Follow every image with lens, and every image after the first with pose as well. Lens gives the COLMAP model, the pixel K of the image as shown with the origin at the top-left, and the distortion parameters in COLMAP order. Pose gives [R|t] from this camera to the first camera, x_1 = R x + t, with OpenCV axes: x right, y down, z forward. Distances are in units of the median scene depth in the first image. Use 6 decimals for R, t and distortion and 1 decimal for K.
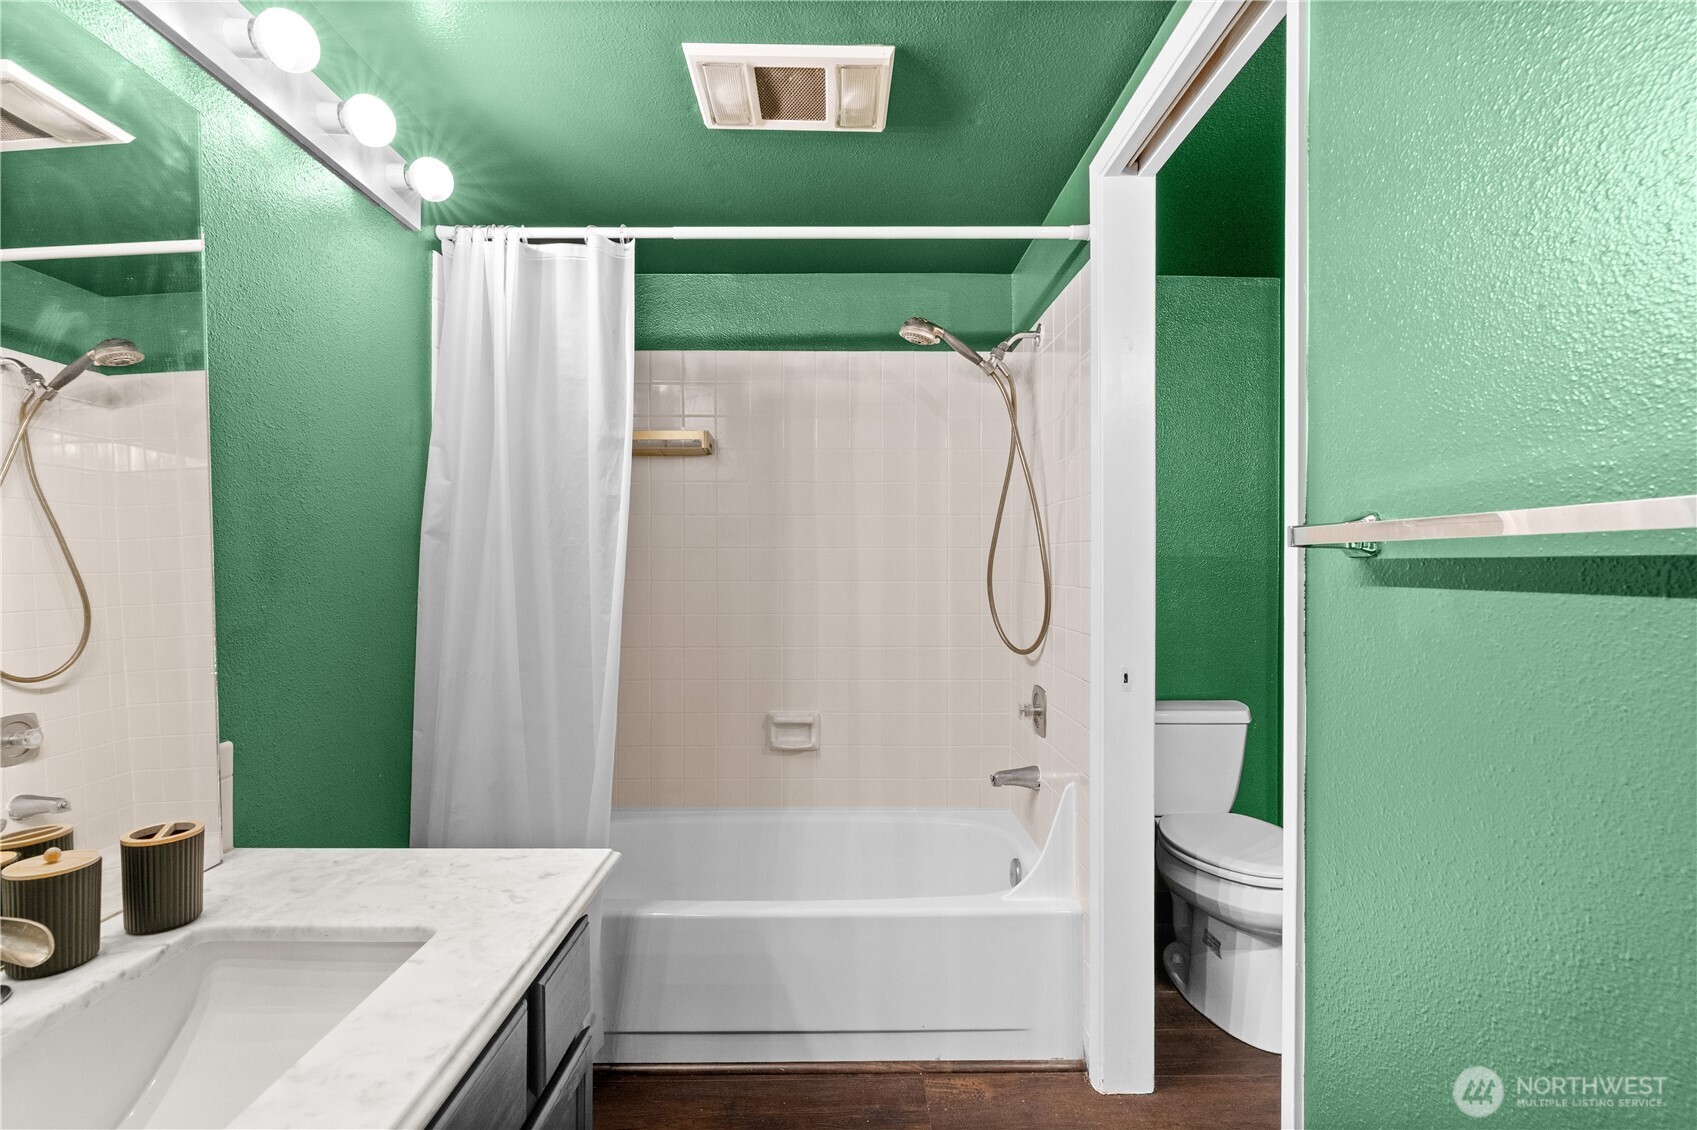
lens RADIAL K [[773.5, 0, 846.8], [0, 773.5, 569.6], [0, 0, 1]] dist [-0.003388, 0.000816]
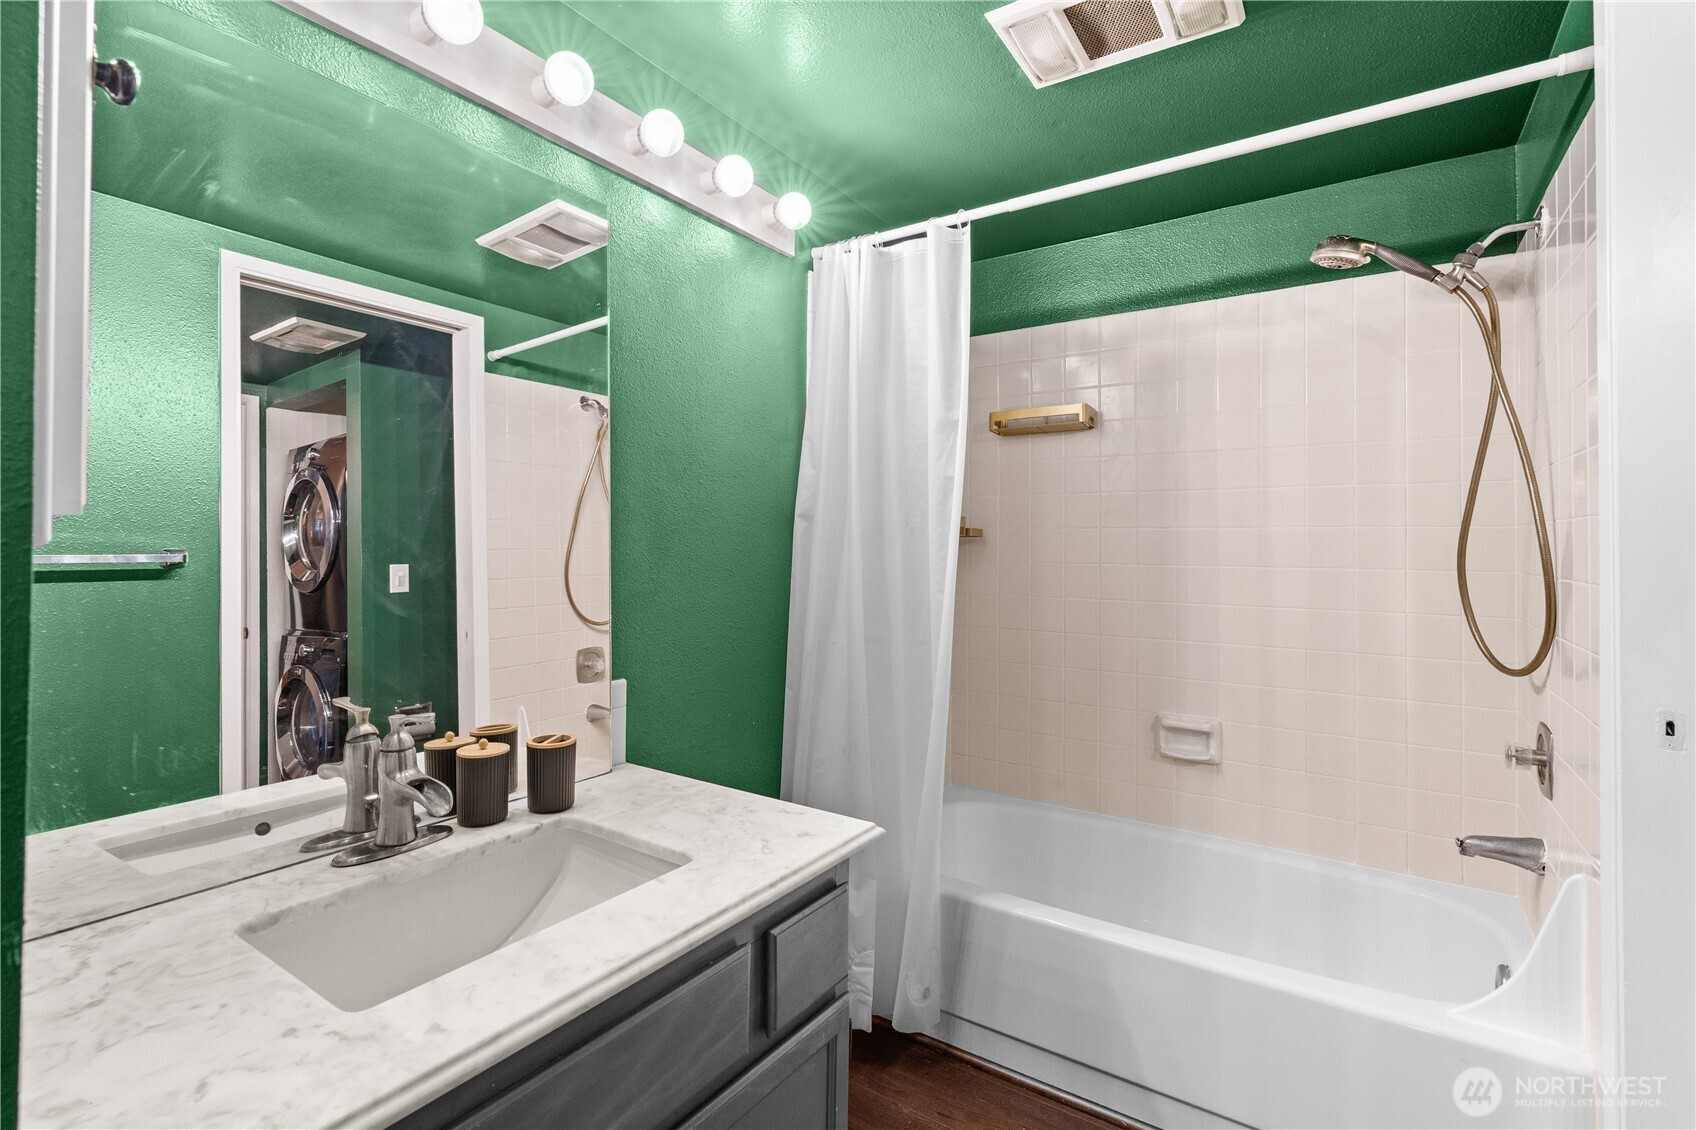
lens RADIAL K [[785.1, 0, 847.0], [0, 785.1, 532.2], [0, 0, 1]] dist [-0.002062, 0.000923]
pose [[0.824445, -0.002883, -0.565935, 0.169758], [-0.010354, 0.999743, -0.020177, -0.001294], [0.565847, 0.022495, 0.824203, 0.077933]]
